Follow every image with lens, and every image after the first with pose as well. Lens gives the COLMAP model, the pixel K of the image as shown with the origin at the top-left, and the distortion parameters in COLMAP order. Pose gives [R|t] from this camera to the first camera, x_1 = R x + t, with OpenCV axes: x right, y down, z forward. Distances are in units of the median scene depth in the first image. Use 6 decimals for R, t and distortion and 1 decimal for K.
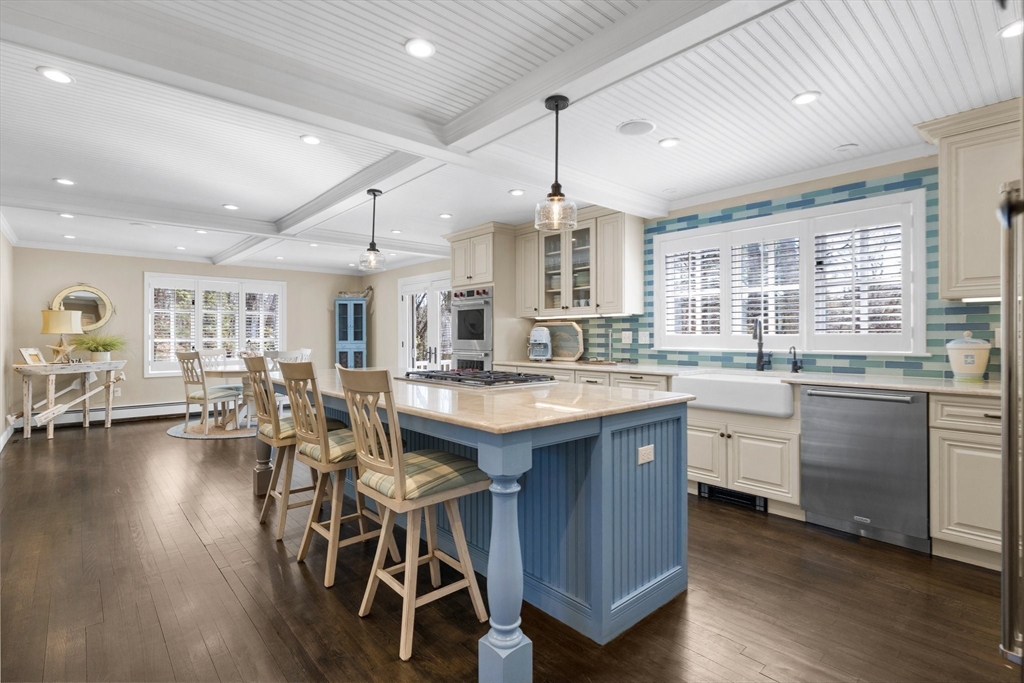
lens RADIAL K [[492.4, 0, 516.3], [0, 492.4, 336.9], [0, 0, 1]] dist [-0.008219, 0.000688]
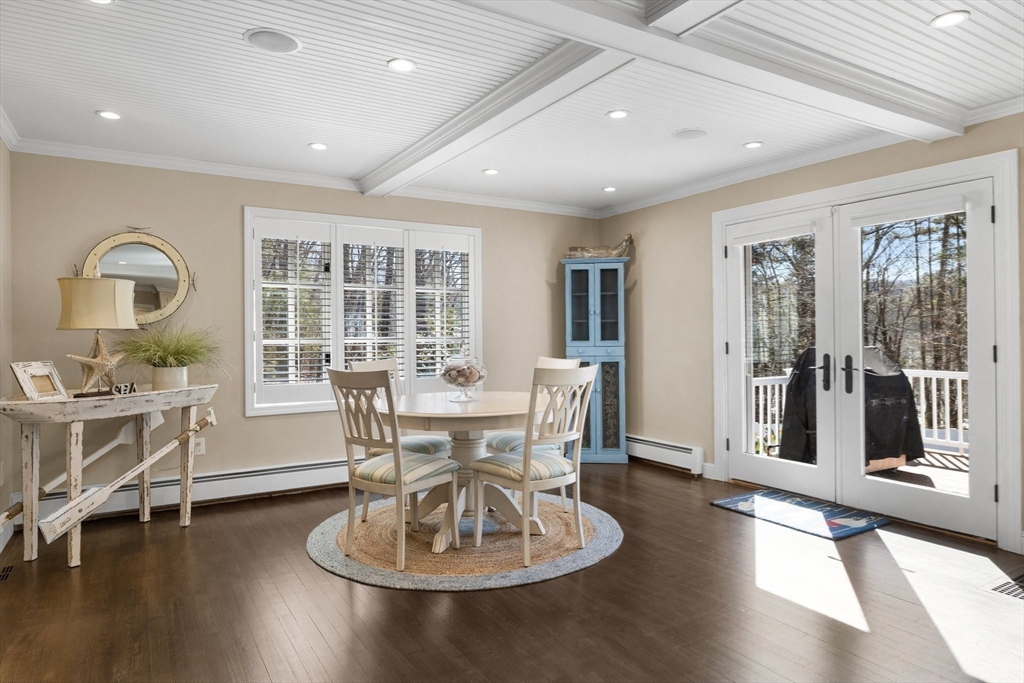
lens RADIAL K [[628.5, 0, 510.4], [0, 628.5, 342.3], [0, 0, 1]] dist [0.026028, -0.000296]
pose [[0.981446, -0.003151, -0.191711, -0.393630], [0.005928, 0.999886, 0.013915, -0.000657], [0.191645, -0.014793, 0.981353, 0.444169]]
